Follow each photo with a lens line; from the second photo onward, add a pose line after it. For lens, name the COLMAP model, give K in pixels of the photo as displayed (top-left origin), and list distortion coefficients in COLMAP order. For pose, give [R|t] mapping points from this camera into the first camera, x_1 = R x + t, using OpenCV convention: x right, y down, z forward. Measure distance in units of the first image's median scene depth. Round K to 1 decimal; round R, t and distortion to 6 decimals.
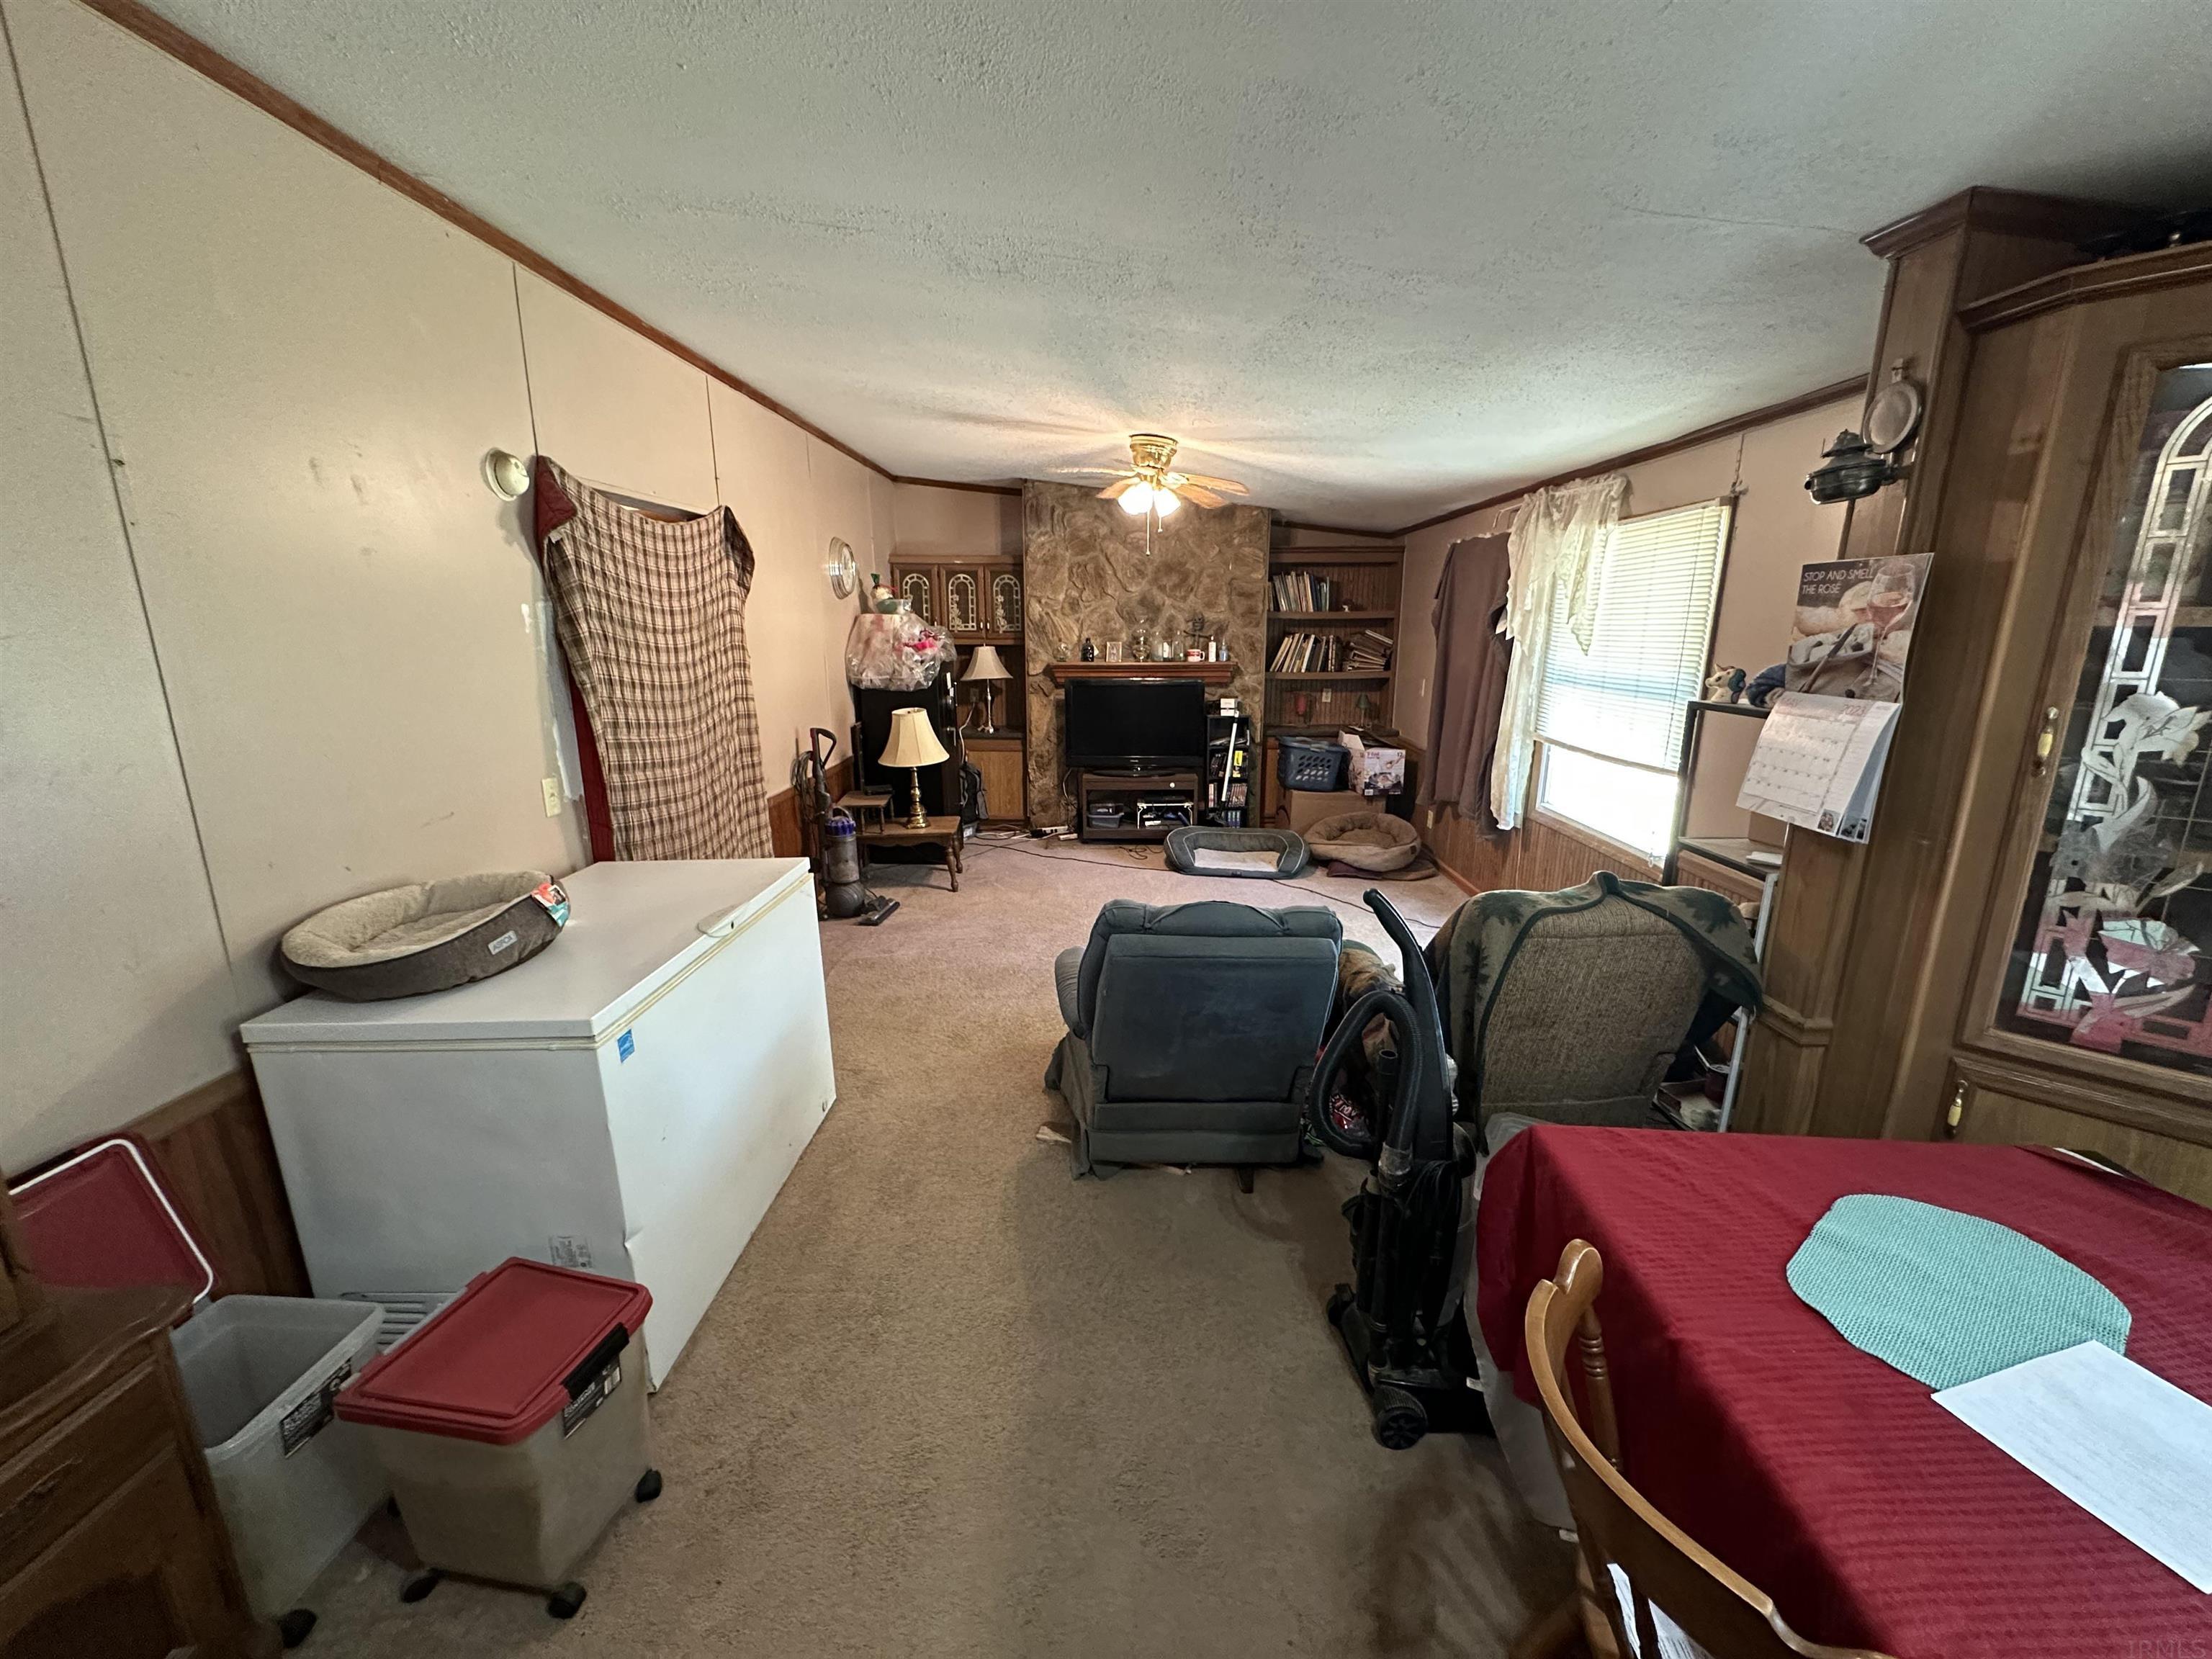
lens RADIAL K [[881.7, 0, 1106.4], [0, 881.7, 832.1], [0, 0, 1]] dist [-0.001228, 0.000029]
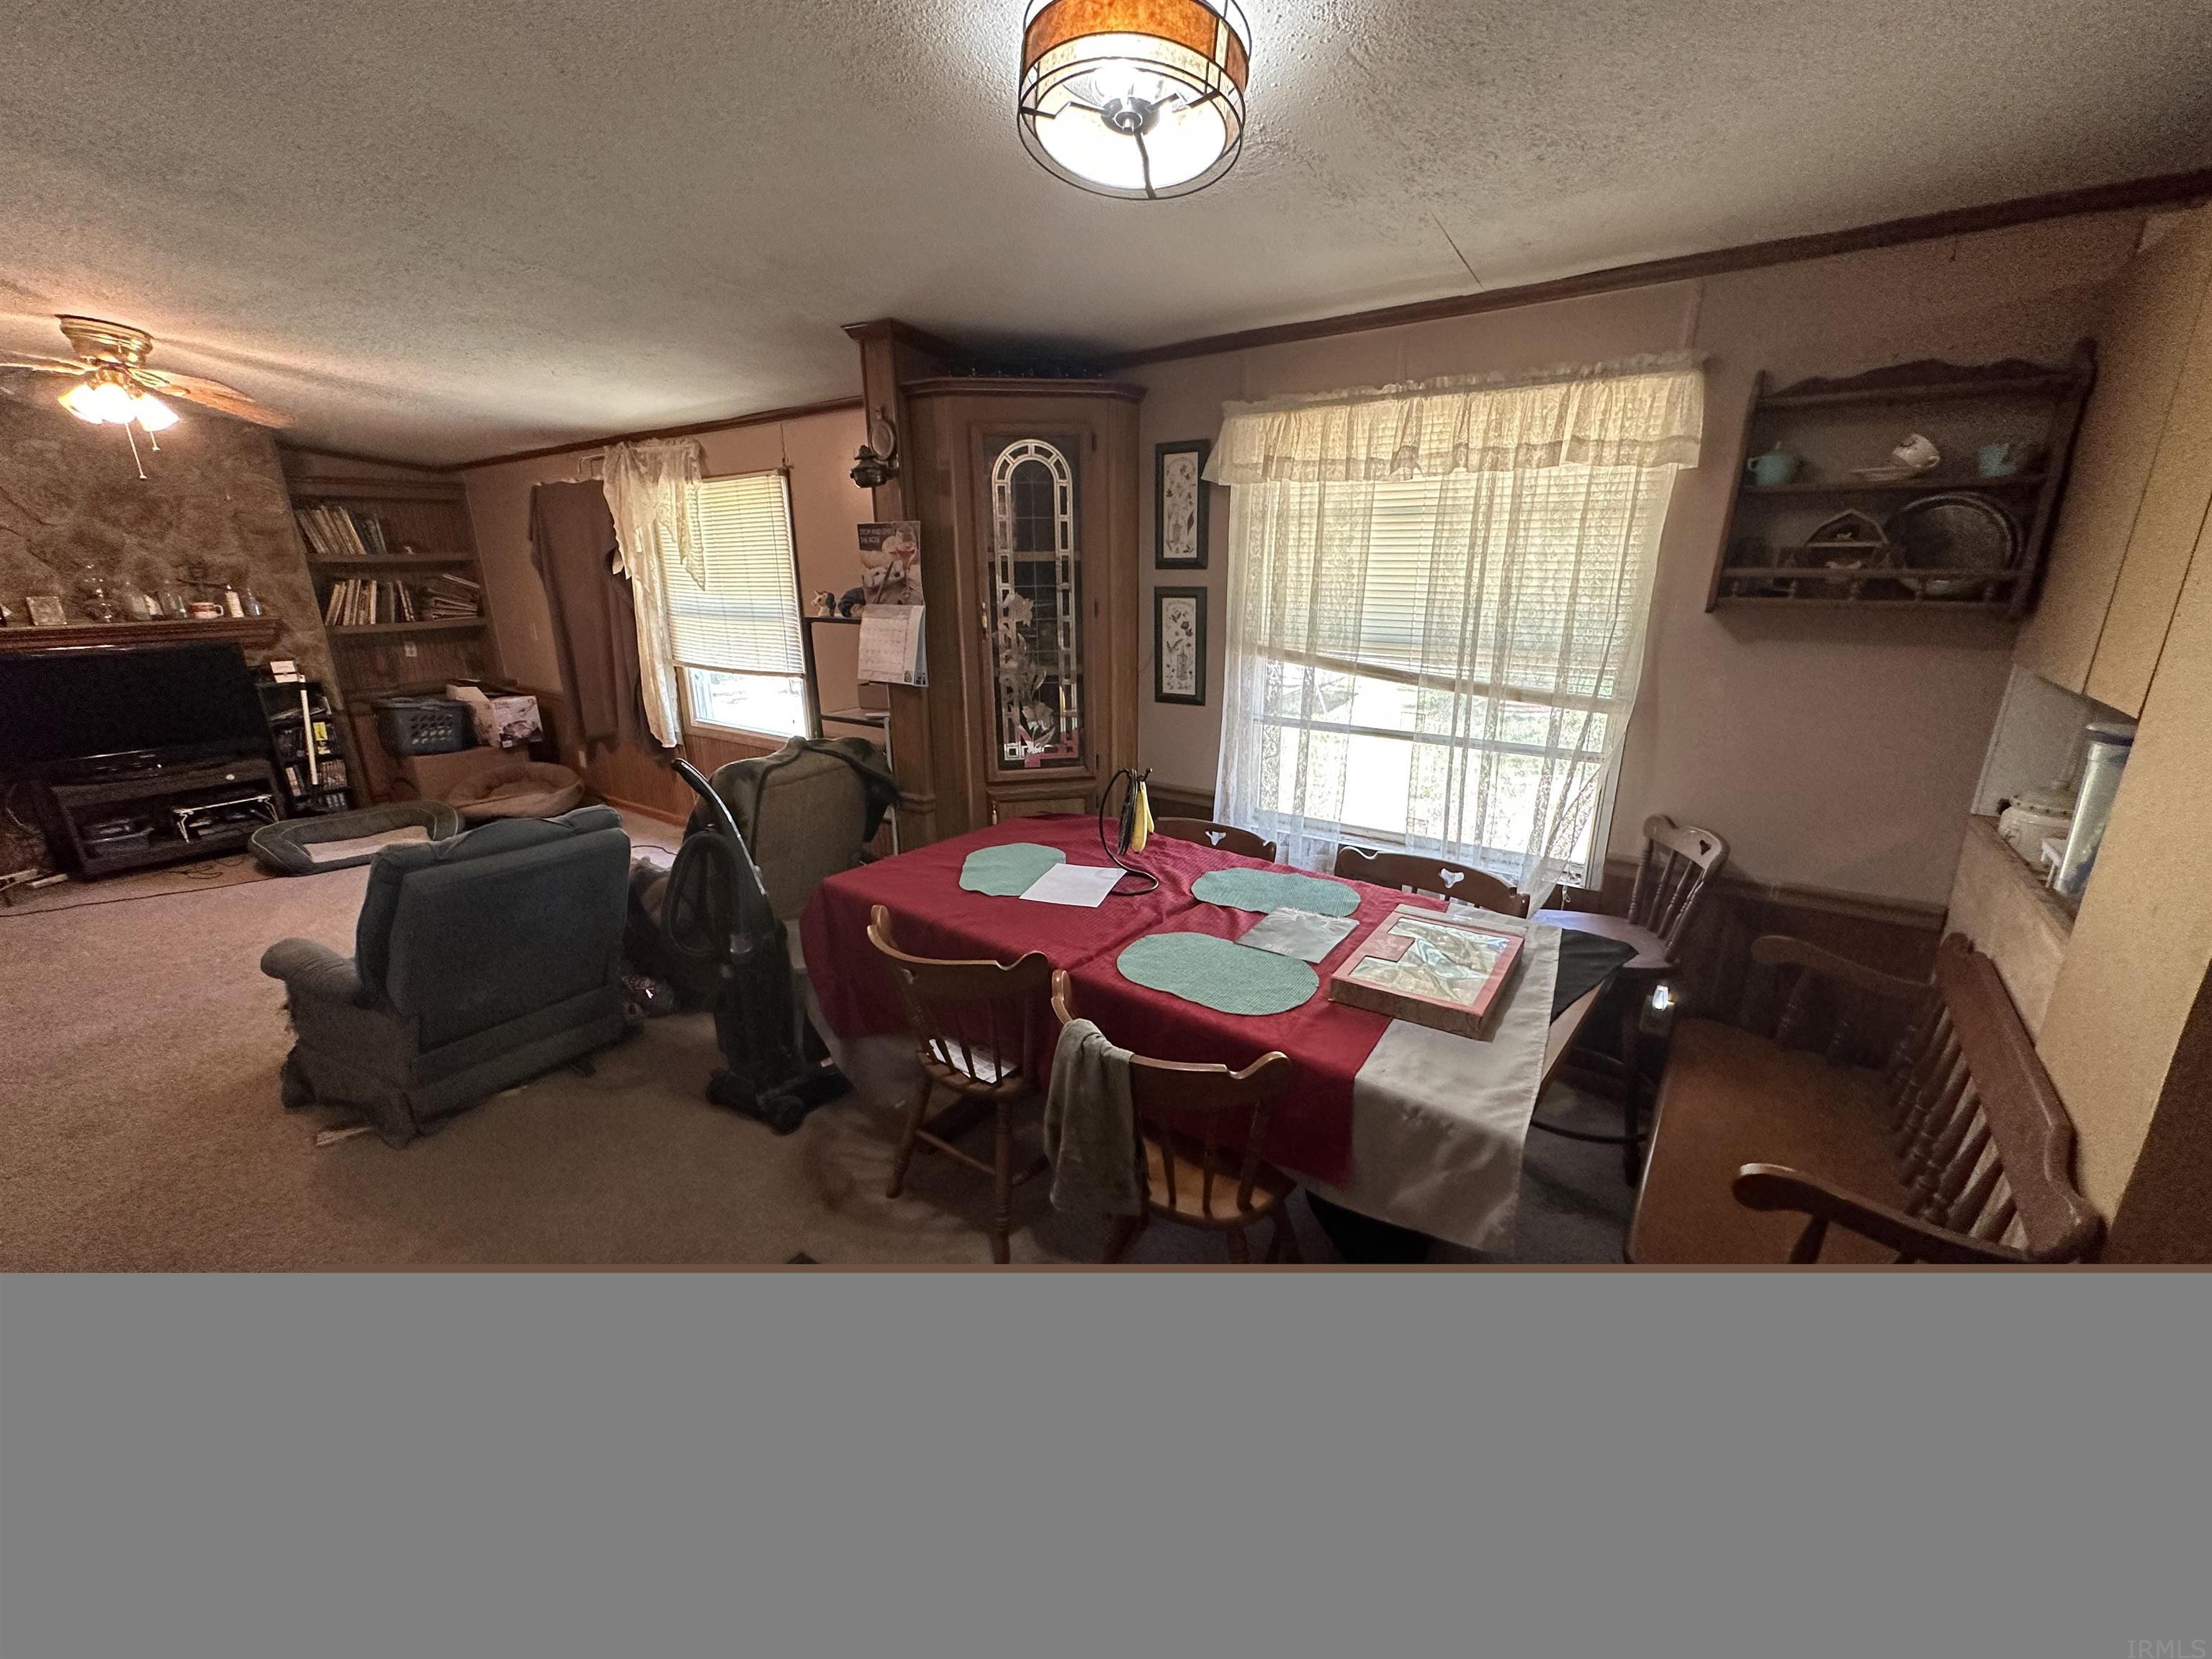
lens RADIAL K [[881.7, 0, 1106.4], [0, 881.7, 832.1], [0, 0, 1]] dist [-0.001228, 0.000029]
pose [[0.563967, -0.247243, 0.787916, -0.187571], [0.199127, 0.966689, 0.160811, 0.038160], [-0.801430, 0.066203, 0.594414, -0.150423]]
